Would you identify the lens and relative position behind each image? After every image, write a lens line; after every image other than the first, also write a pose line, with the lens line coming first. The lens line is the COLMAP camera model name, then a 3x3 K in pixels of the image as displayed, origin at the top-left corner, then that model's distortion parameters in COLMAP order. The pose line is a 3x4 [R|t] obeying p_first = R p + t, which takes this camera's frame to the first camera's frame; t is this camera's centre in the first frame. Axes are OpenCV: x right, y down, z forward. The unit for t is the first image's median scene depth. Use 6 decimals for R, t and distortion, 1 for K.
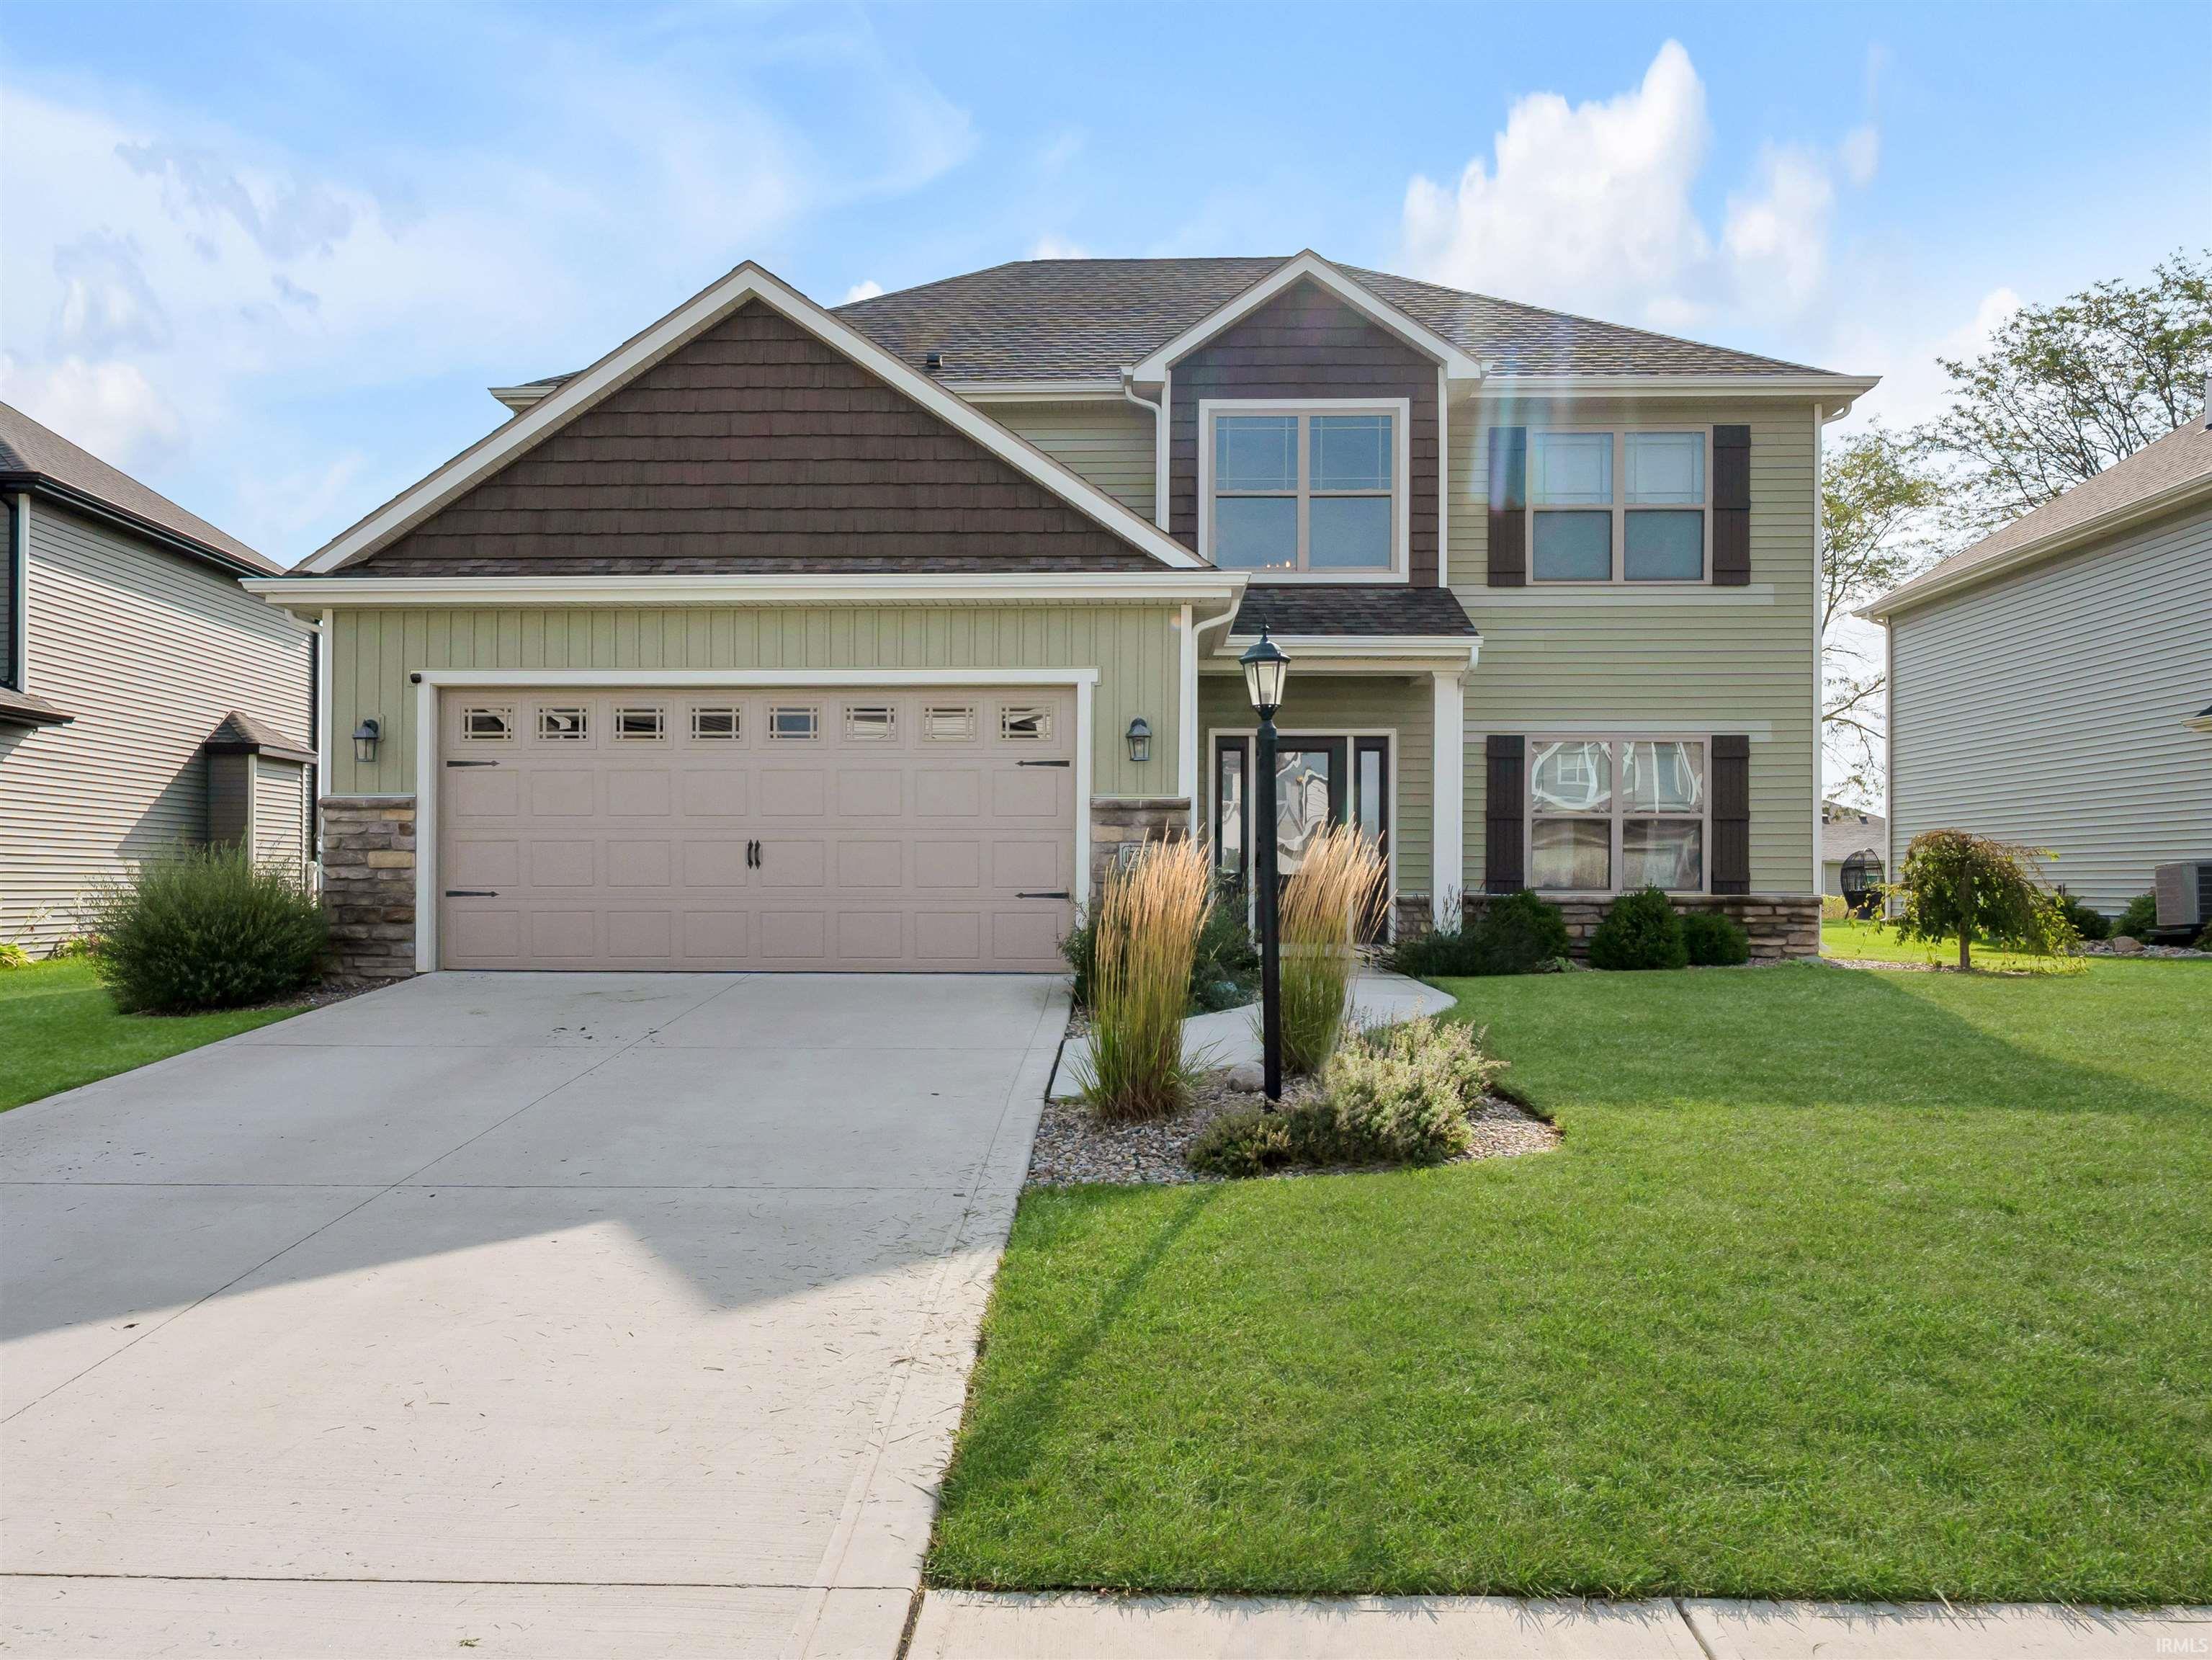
lens RADIAL K [[1539.9, 0, 1106.7], [0, 1539.9, 874.5], [0, 0, 1]] dist [-0.007277, 0.000173]
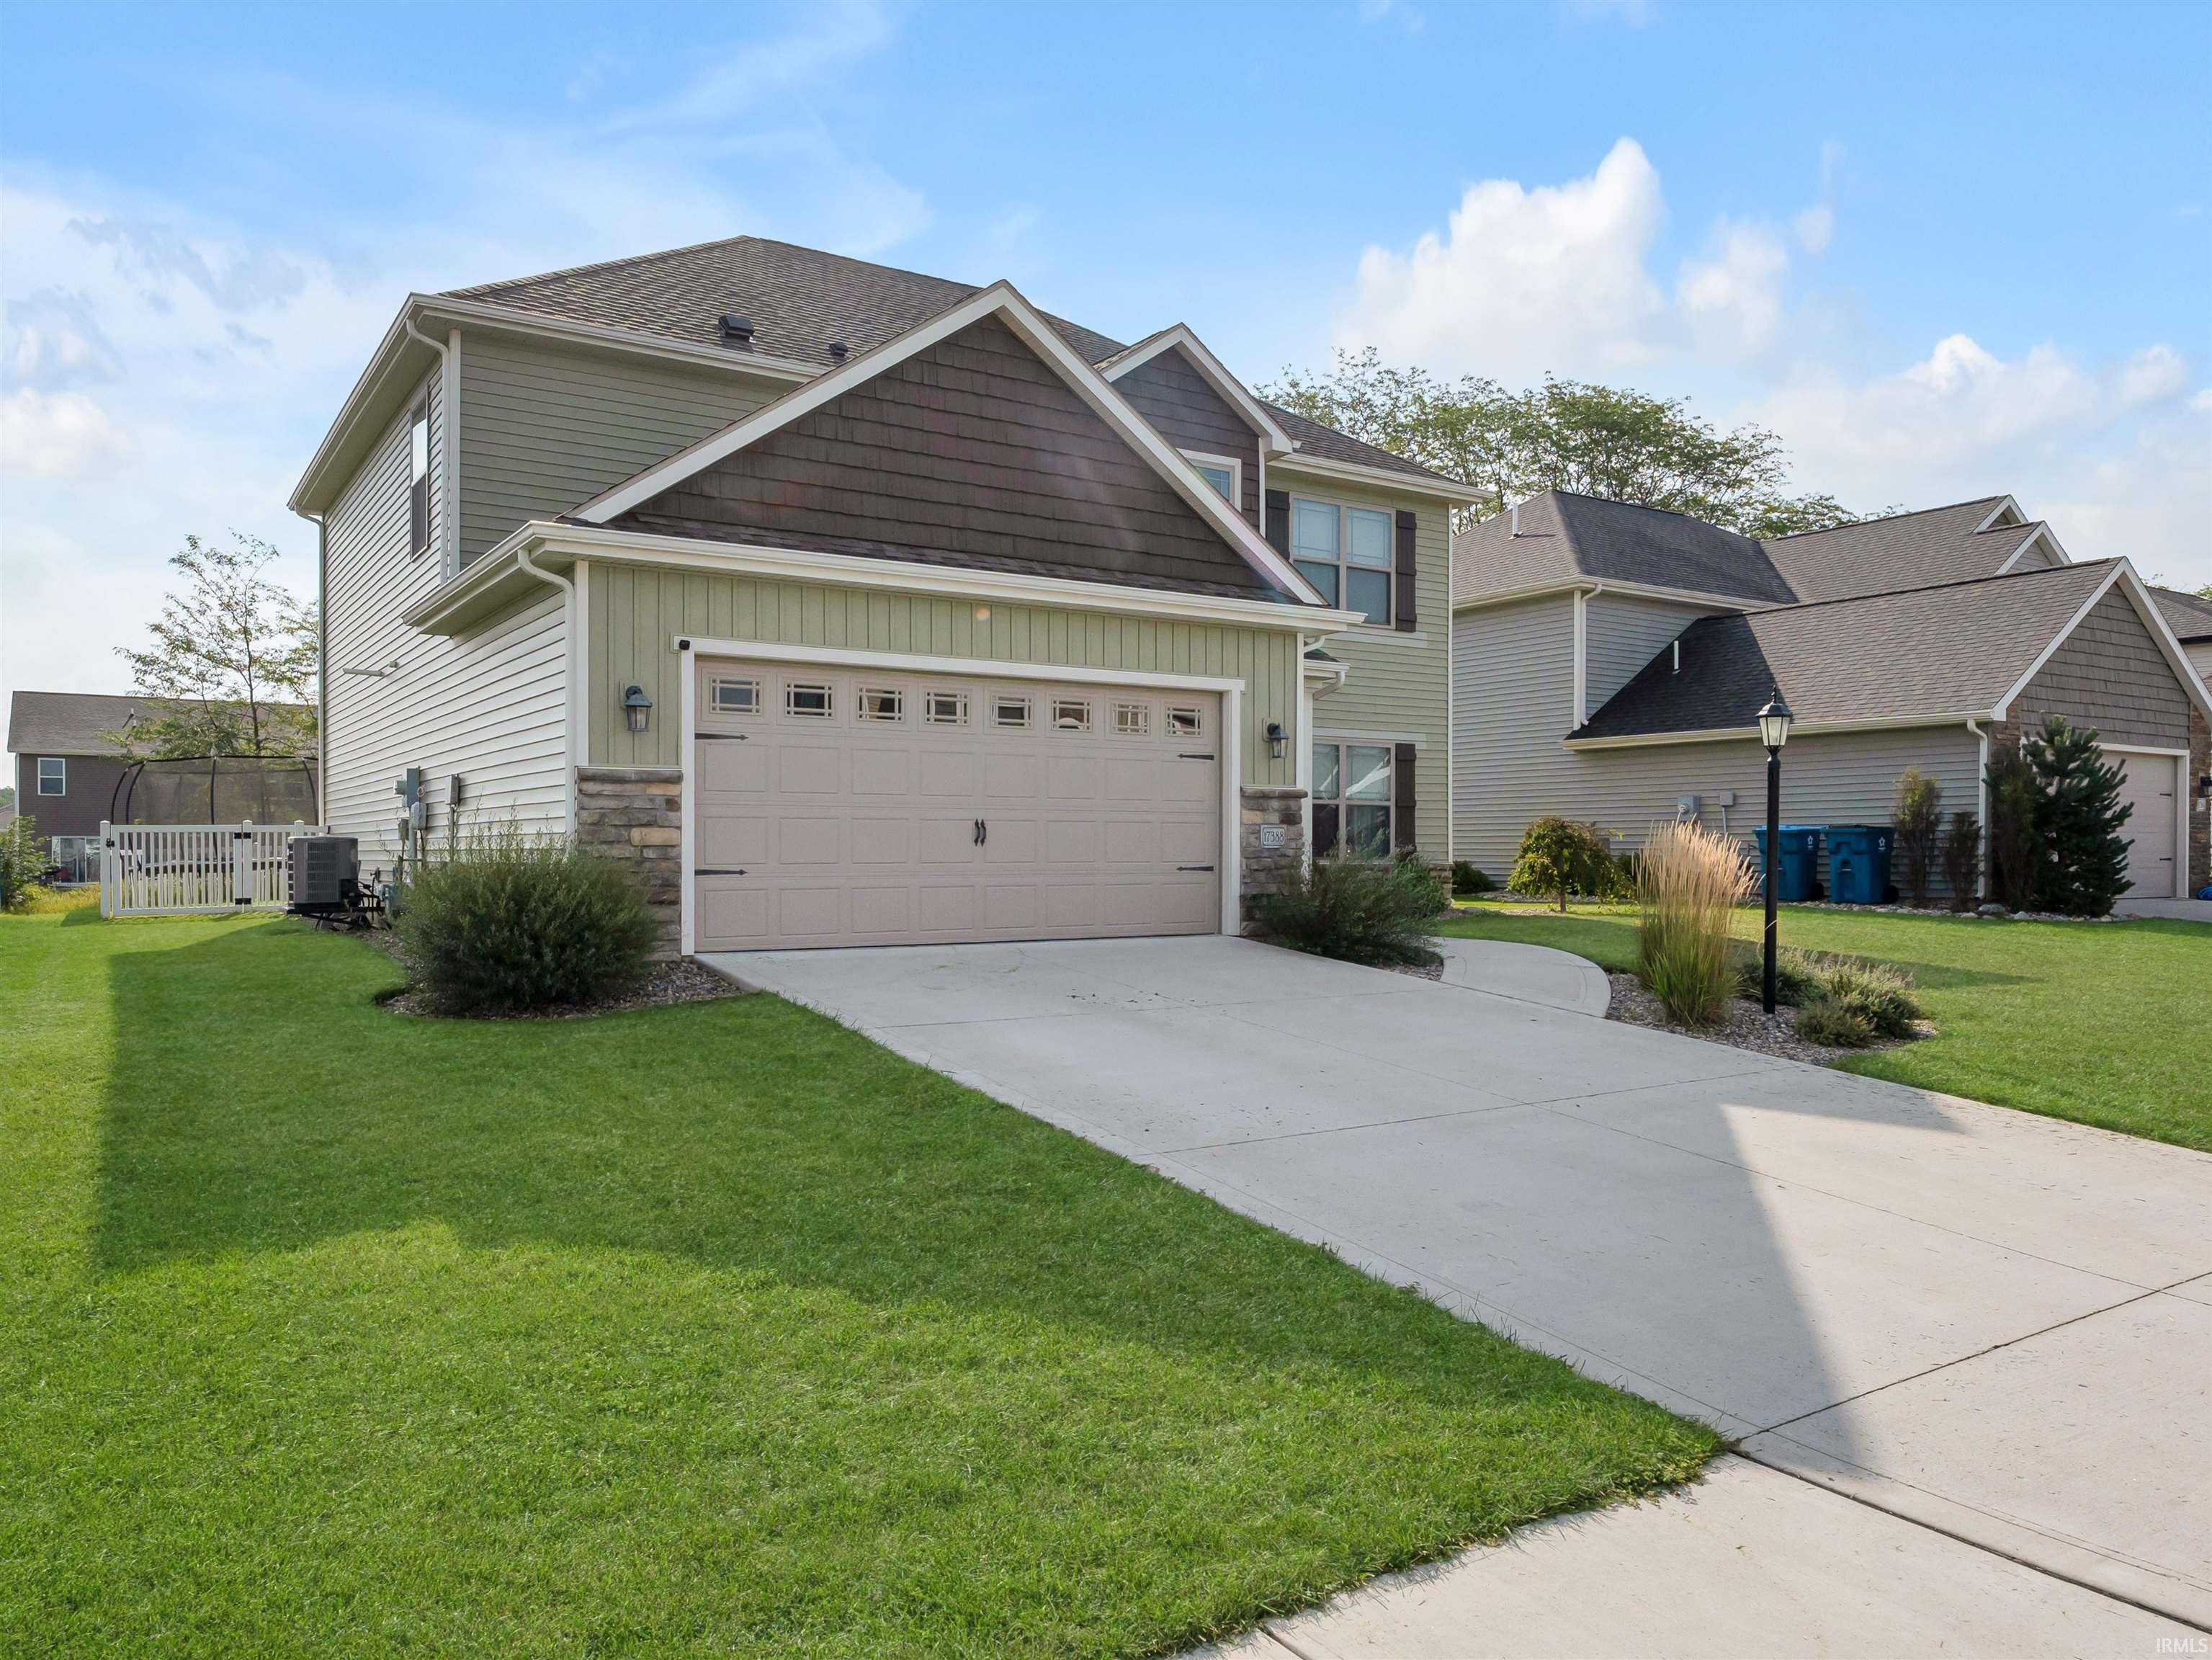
lens RADIAL K [[1552.1, 0, 1098.7], [0, 1552.1, 830.8], [0, 0, 1]] dist [-0.002733, -0.000163]
pose [[0.816985, 0.005102, 0.576636, -0.612890], [-0.001428, 0.999976, -0.006824, -0.005615], [-0.576657, 0.004752, 0.816973, 0.057438]]
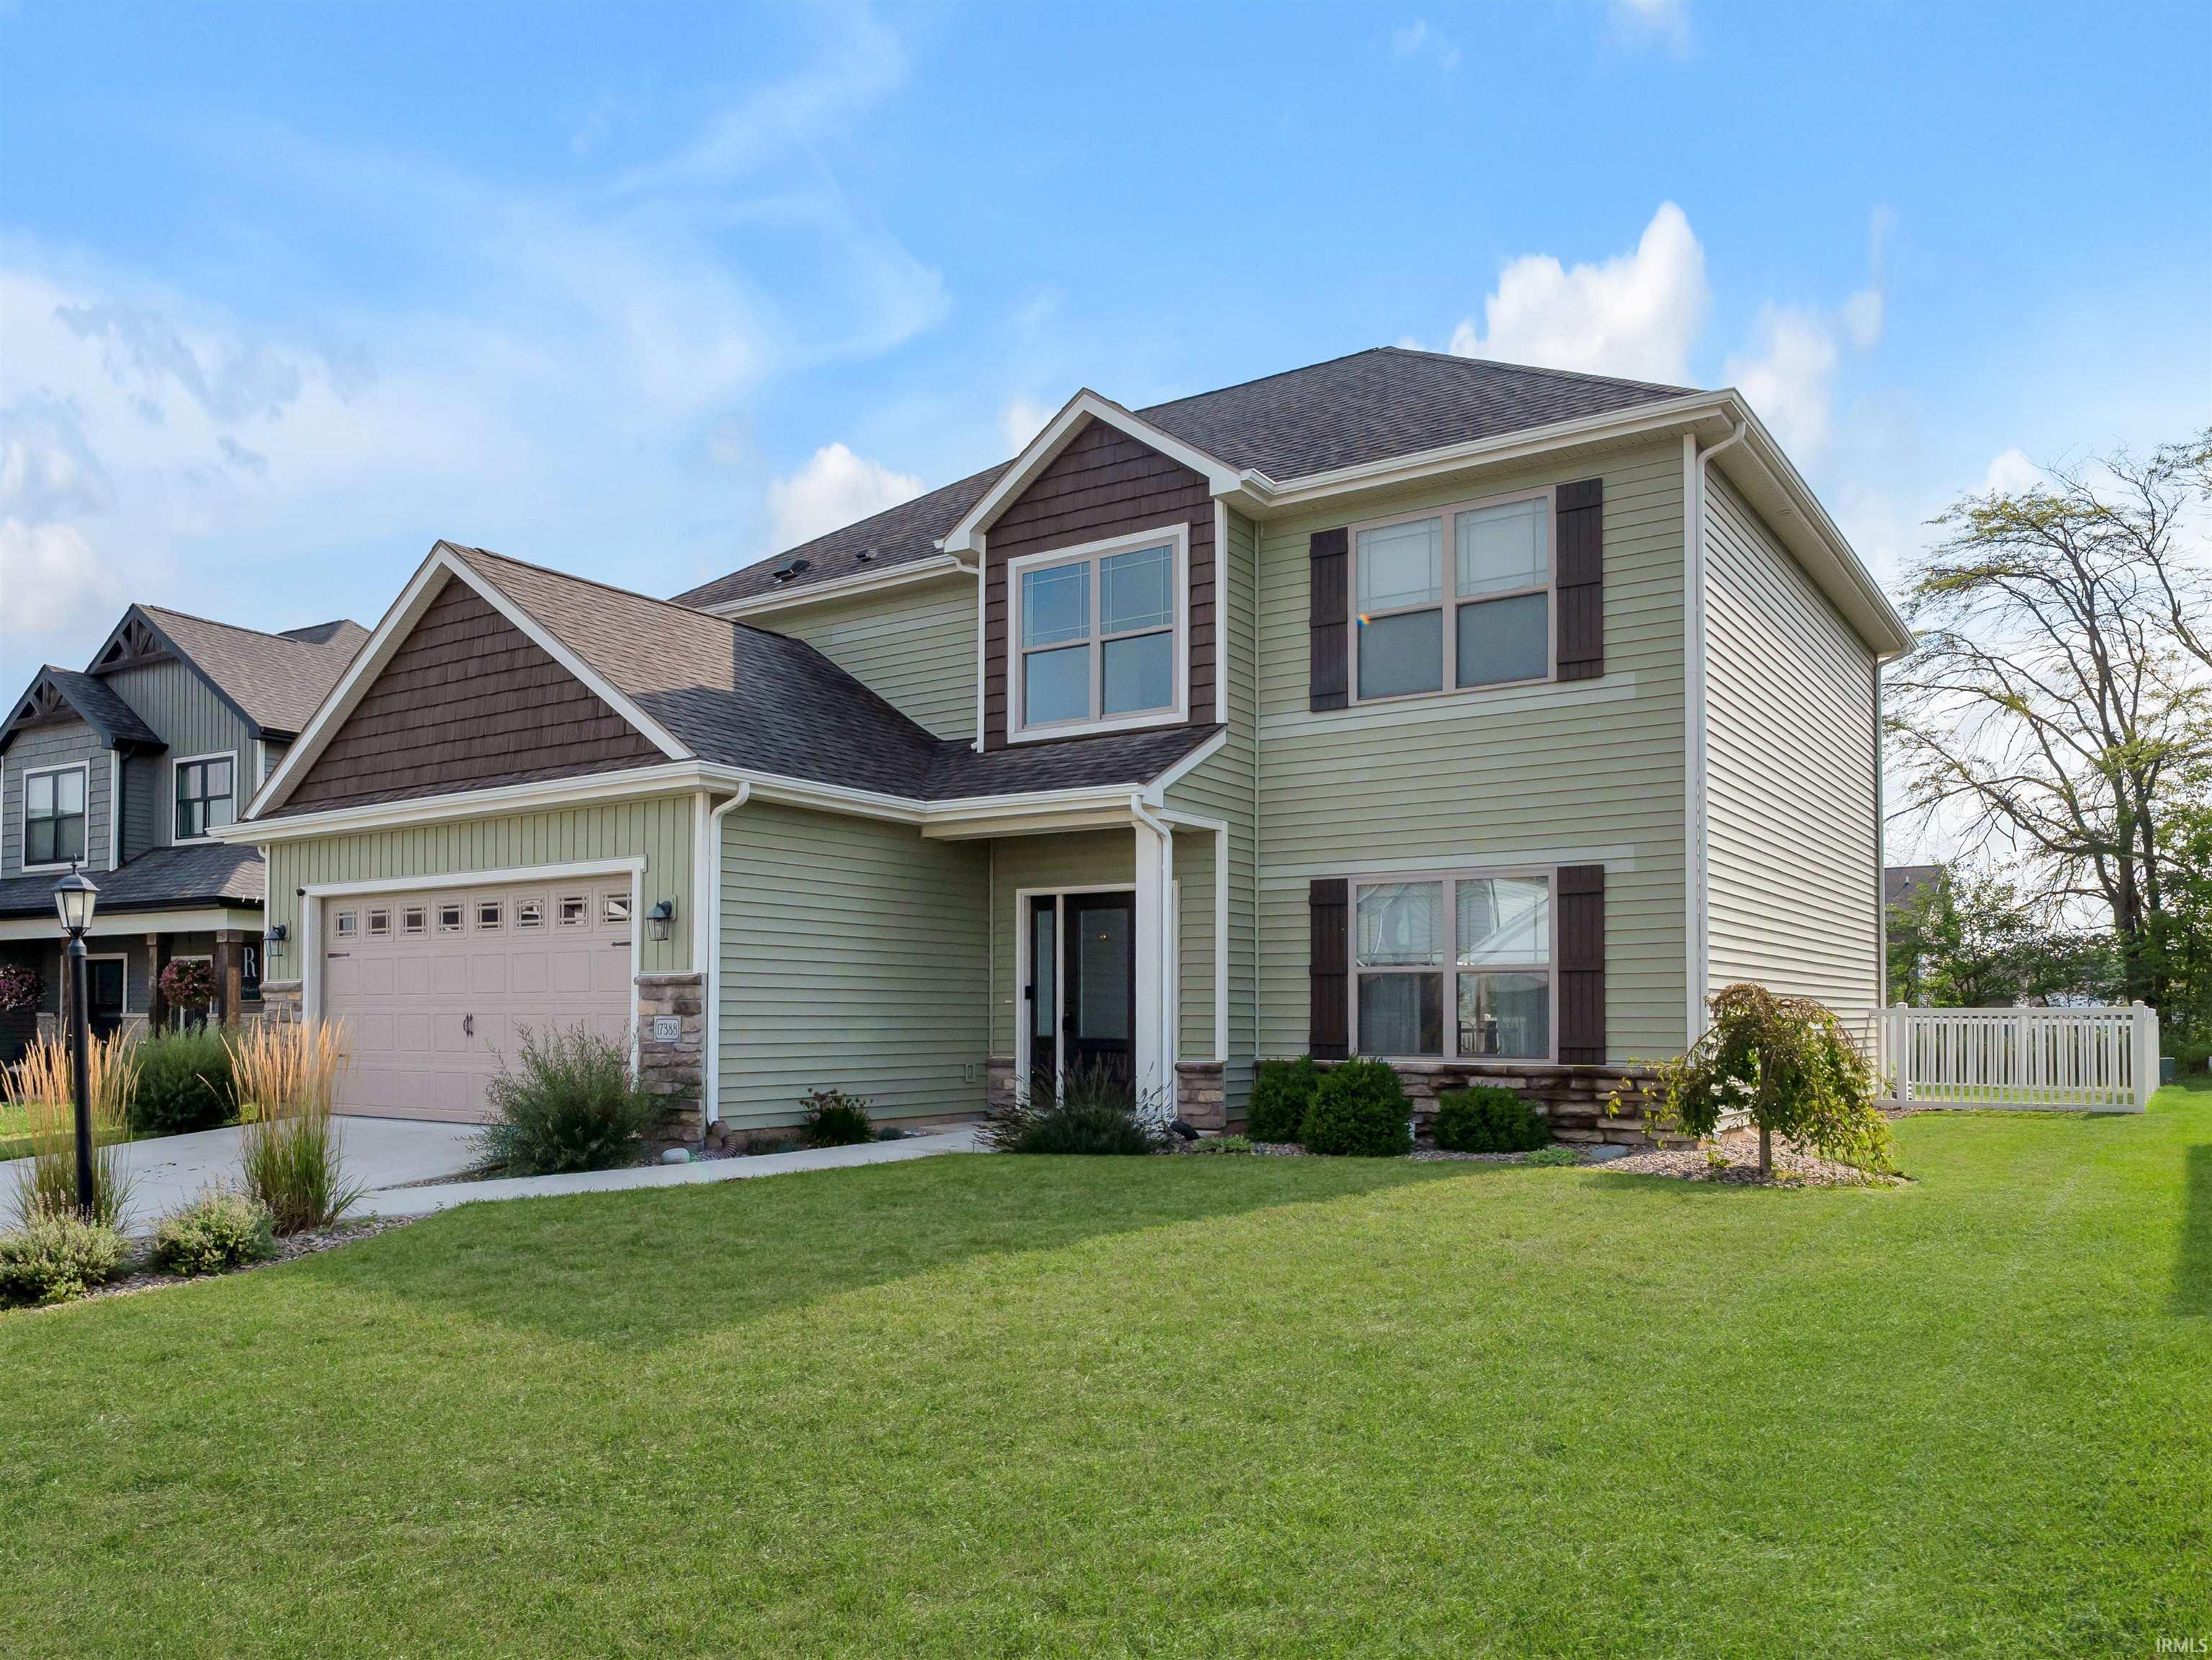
lens RADIAL K [[1581.2, 0, 1102.6], [0, 1581.2, 982.3], [0, 0, 1]] dist [-0.005030, -0.001428]
pose [[0.840713, -0.013589, -0.541311, 0.670995], [0.005929, 0.999856, -0.015891, -0.018963], [0.541449, 0.010151, 0.840672, 0.179566]]
